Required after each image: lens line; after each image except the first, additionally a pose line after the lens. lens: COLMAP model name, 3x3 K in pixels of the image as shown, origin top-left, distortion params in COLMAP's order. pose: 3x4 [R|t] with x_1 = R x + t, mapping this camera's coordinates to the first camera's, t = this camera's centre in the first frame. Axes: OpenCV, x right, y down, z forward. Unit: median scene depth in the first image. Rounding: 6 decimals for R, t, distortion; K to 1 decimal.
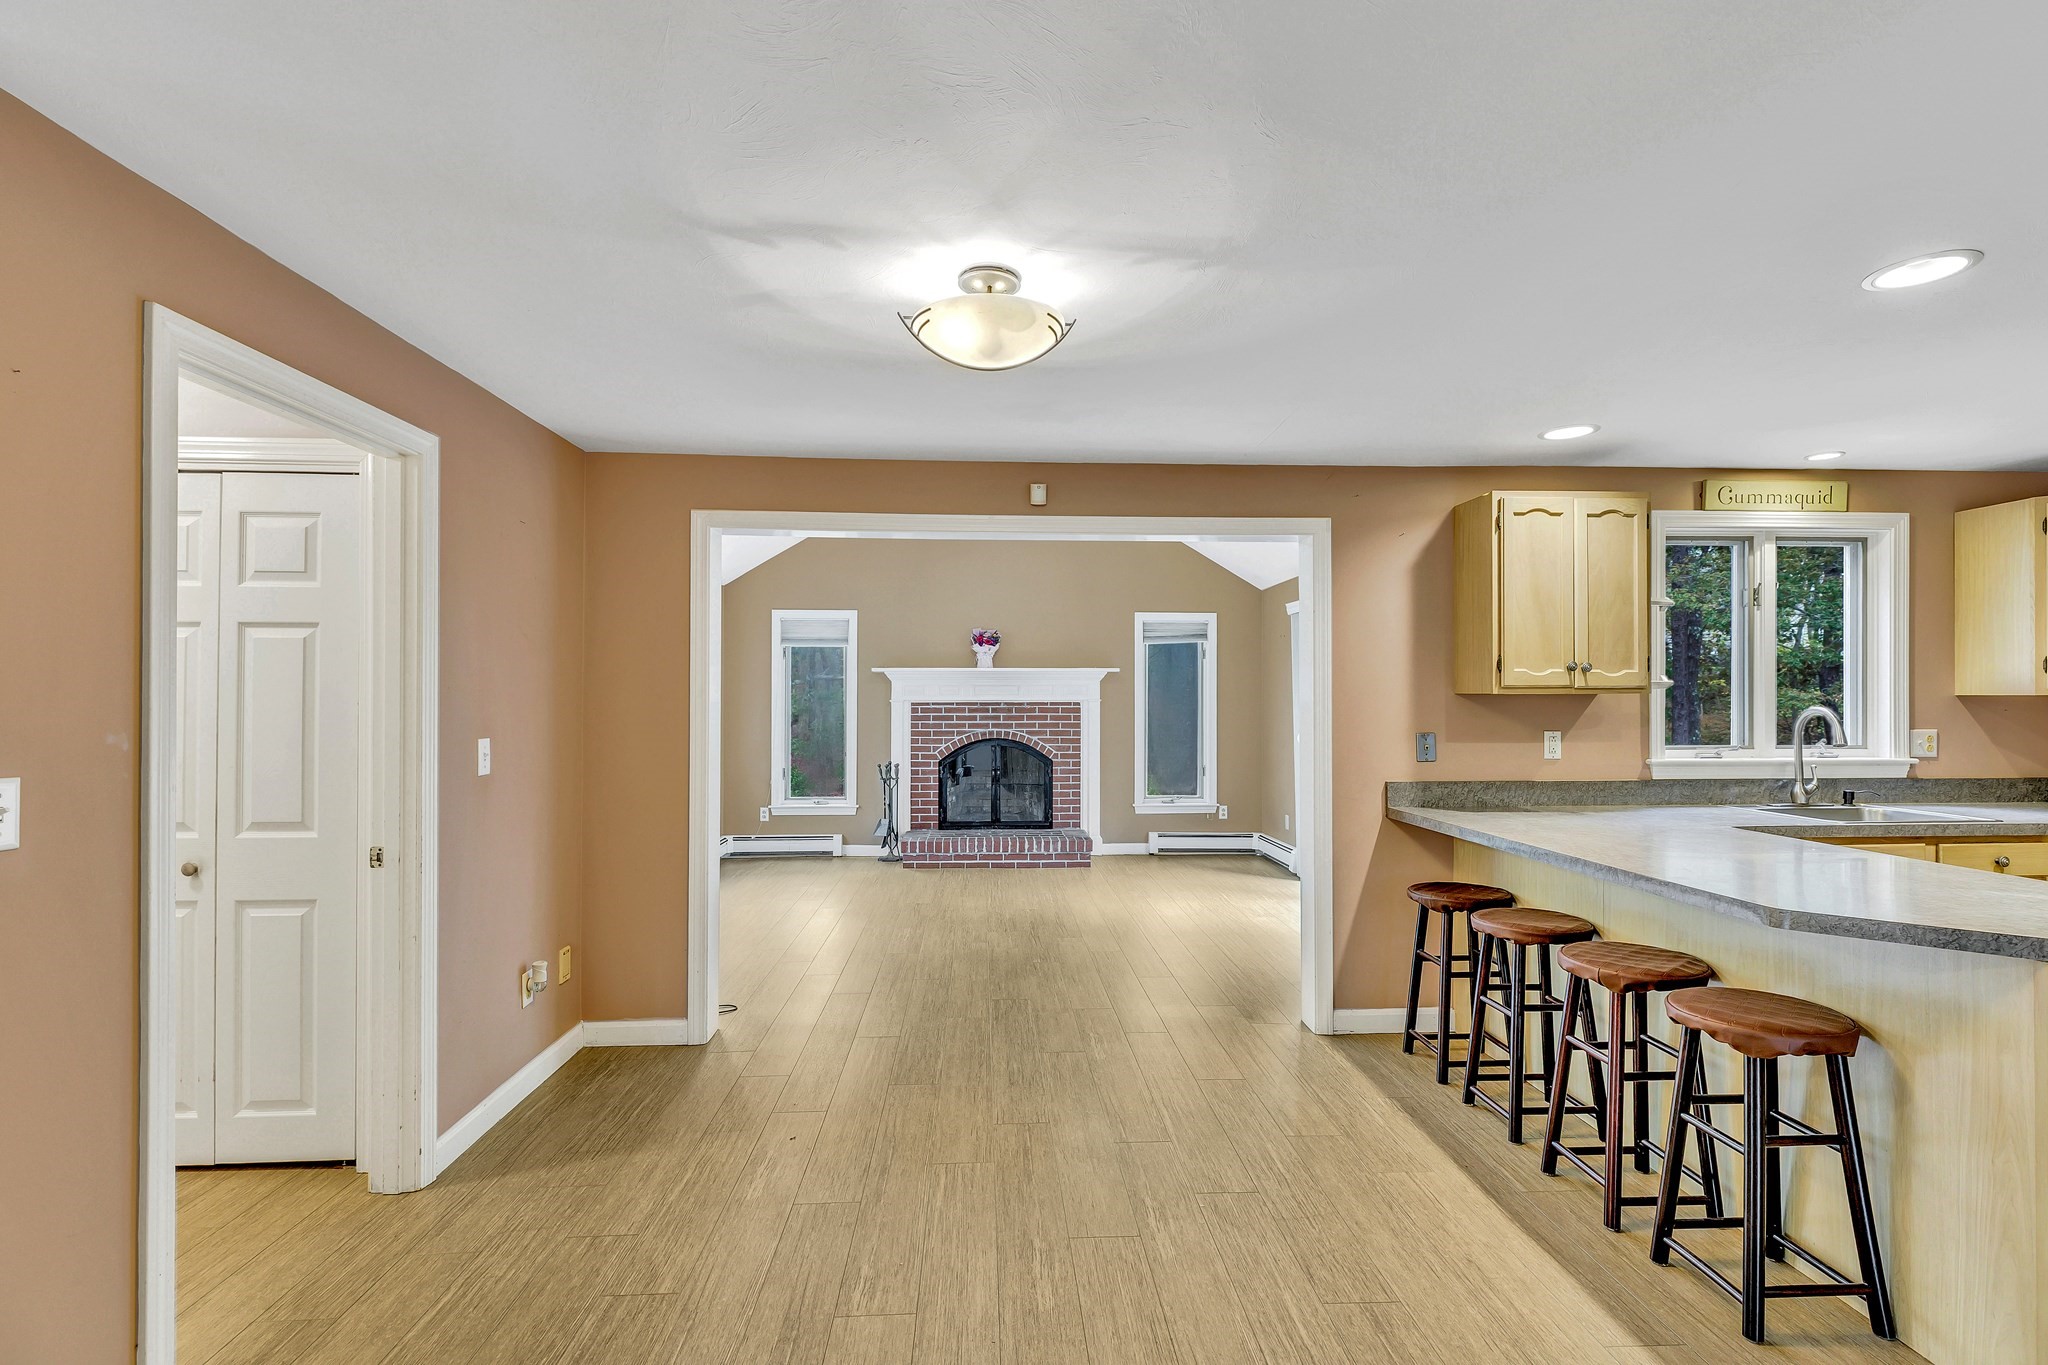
lens RADIAL K [[934.7, 0, 1021.8], [0, 934.7, 695.2], [0, 0, 1]] dist [0.000896, 0.000127]
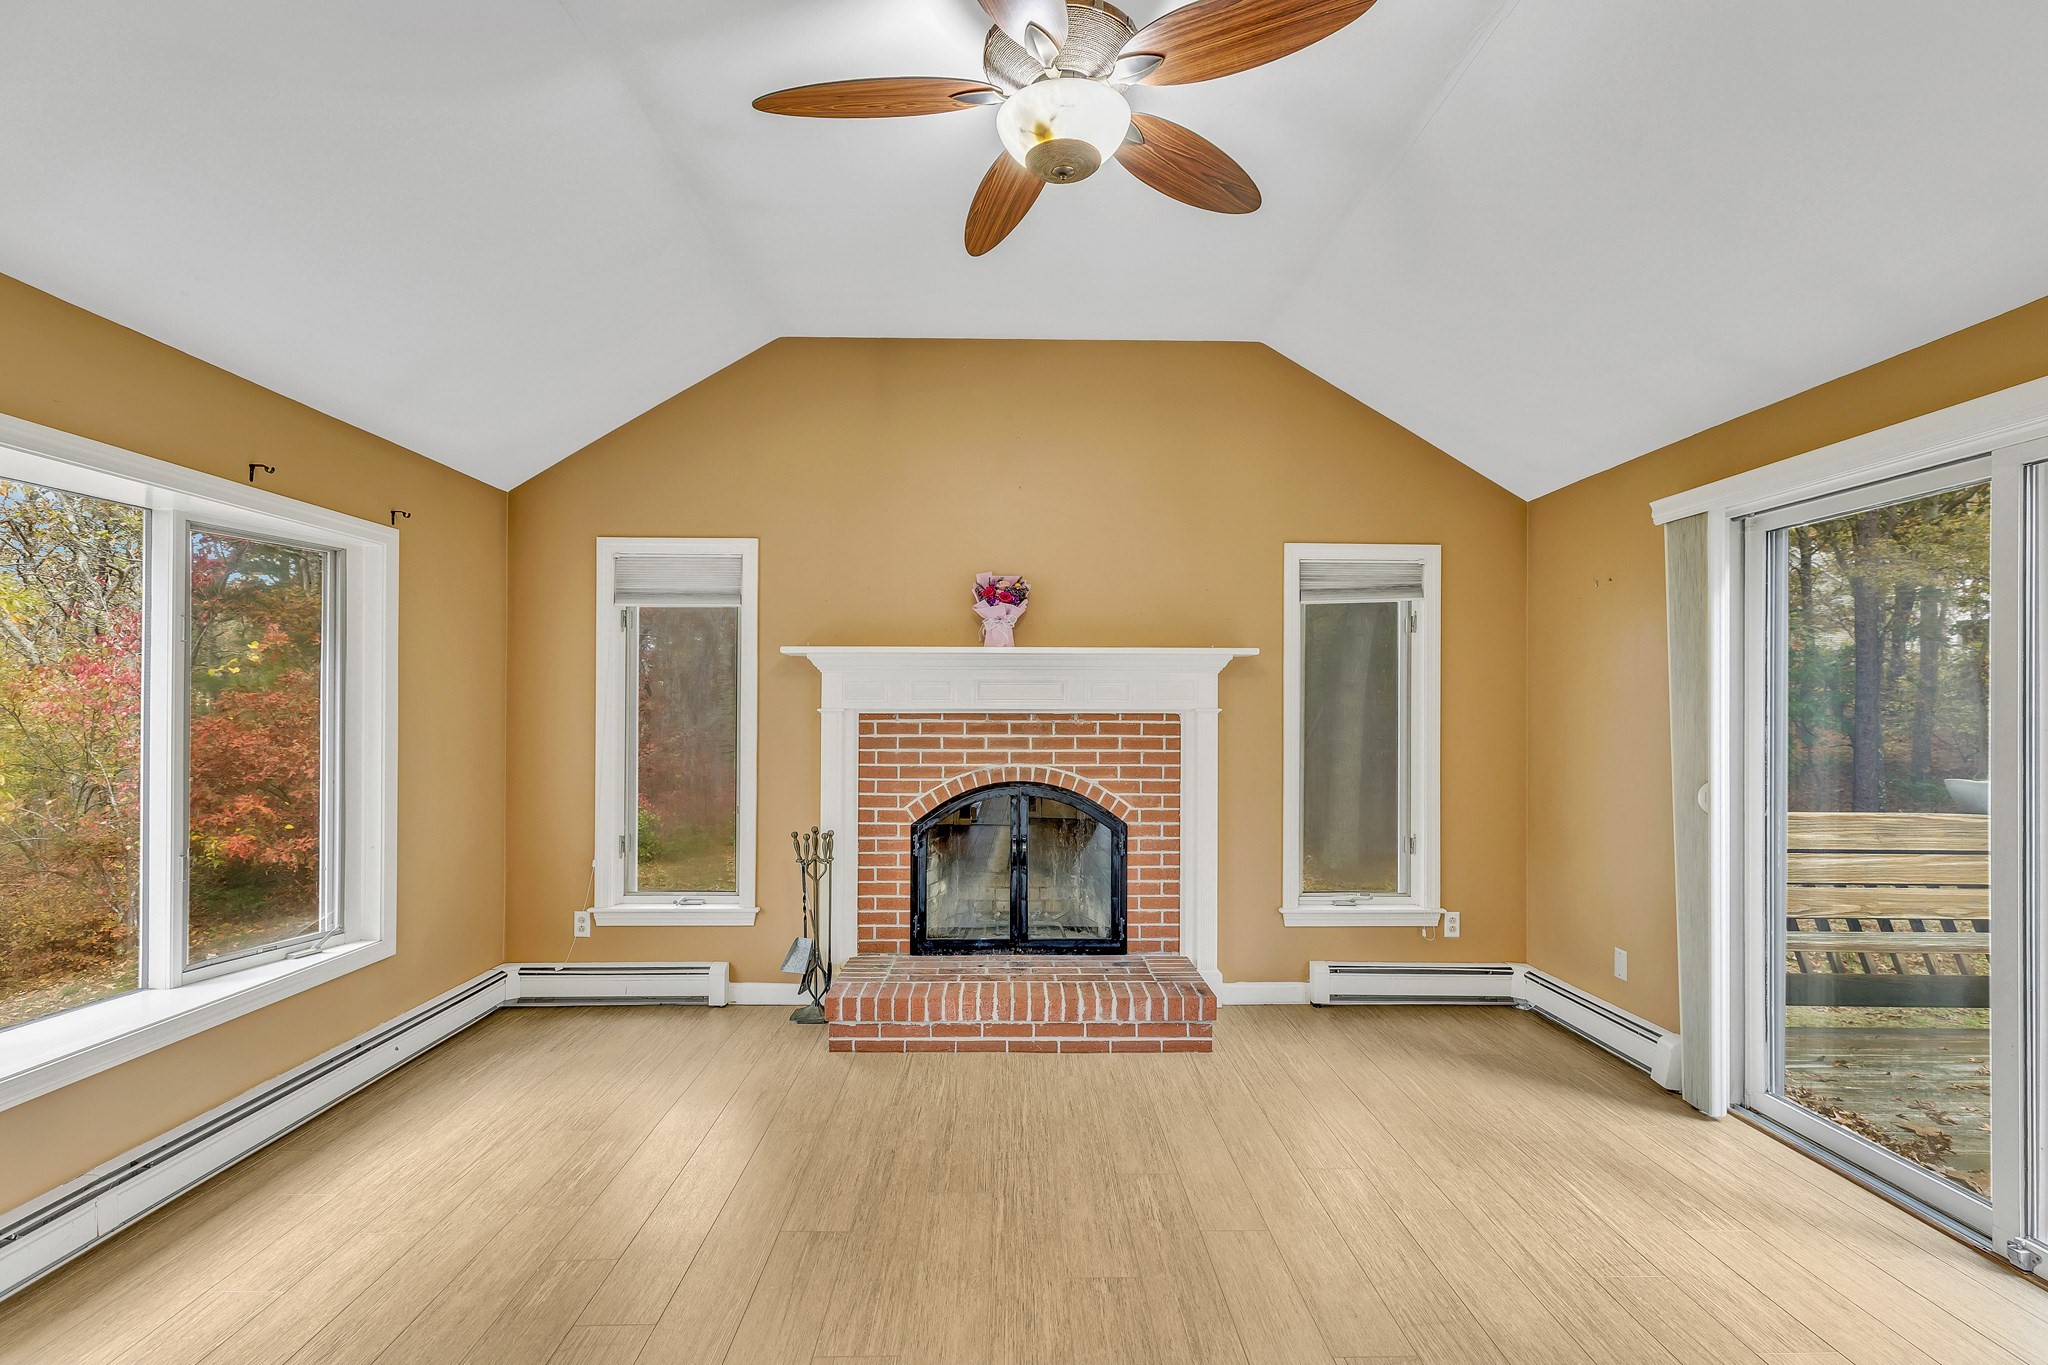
lens RADIAL K [[942.8, 0, 1027.2], [0, 942.8, 700.4], [0, 0, 1]] dist [0.001760, 0.000067]
pose [[0.999744, 0.002867, -0.022454, -0.011993], [-0.002954, 0.999988, -0.003850, 0.002371], [0.022443, 0.003915, 0.999740, 0.484933]]
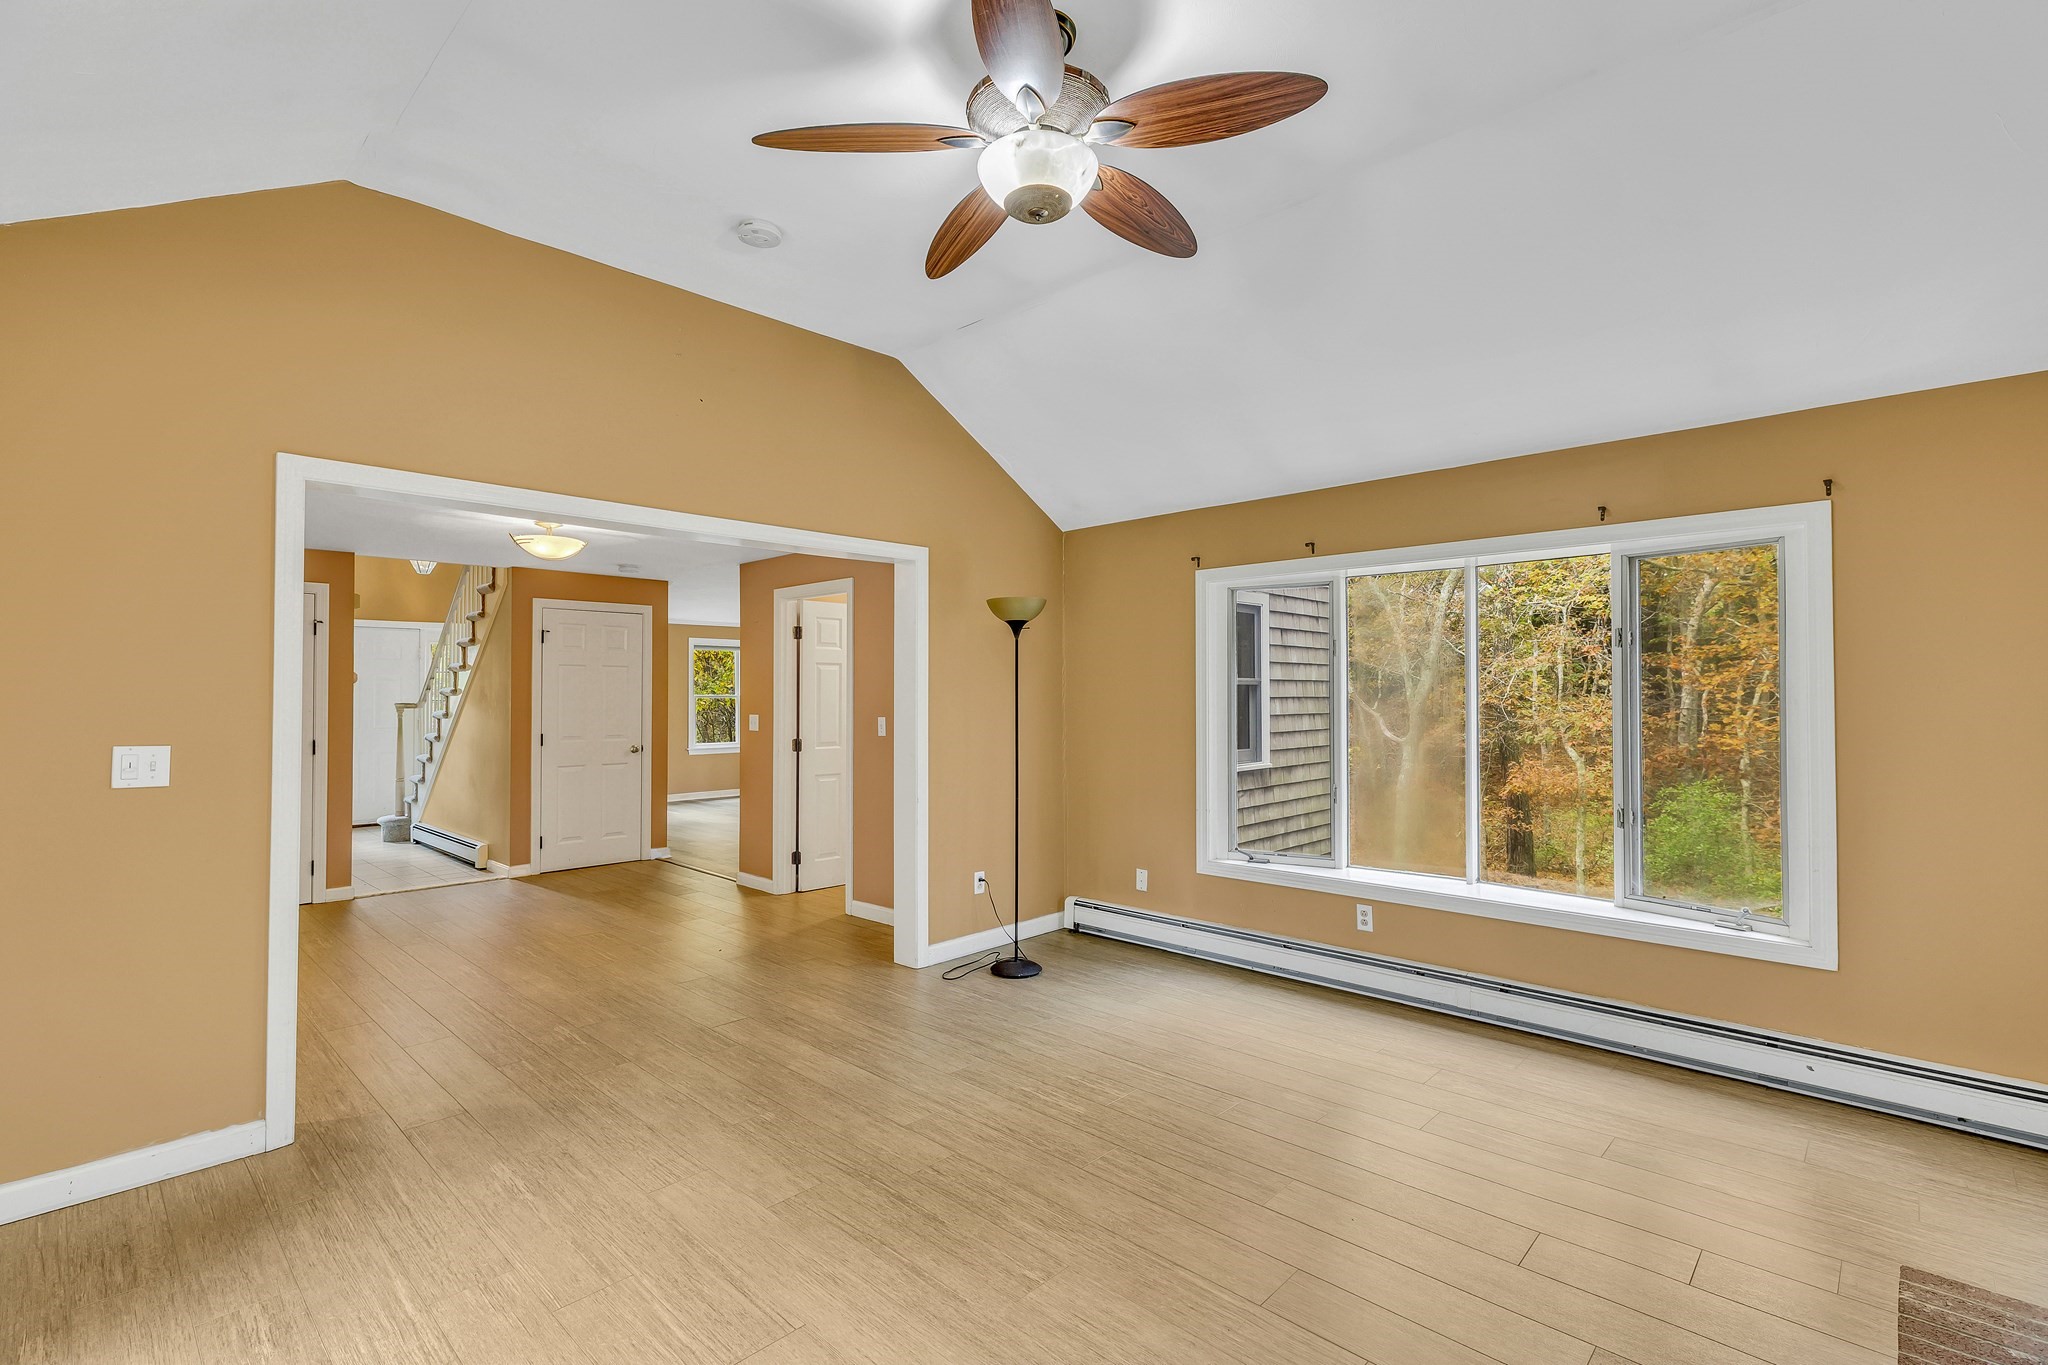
lens RADIAL K [[910.3, 0, 1029.9], [0, 910.3, 684.4], [0, 0, 1]] dist [0.002135, -0.000343]
pose [[-0.712153, -0.008655, -0.701971, 0.197737], [0.004307, 0.999851, -0.016698, 0.004844], [0.702011, -0.014914, -0.712010, 0.963957]]
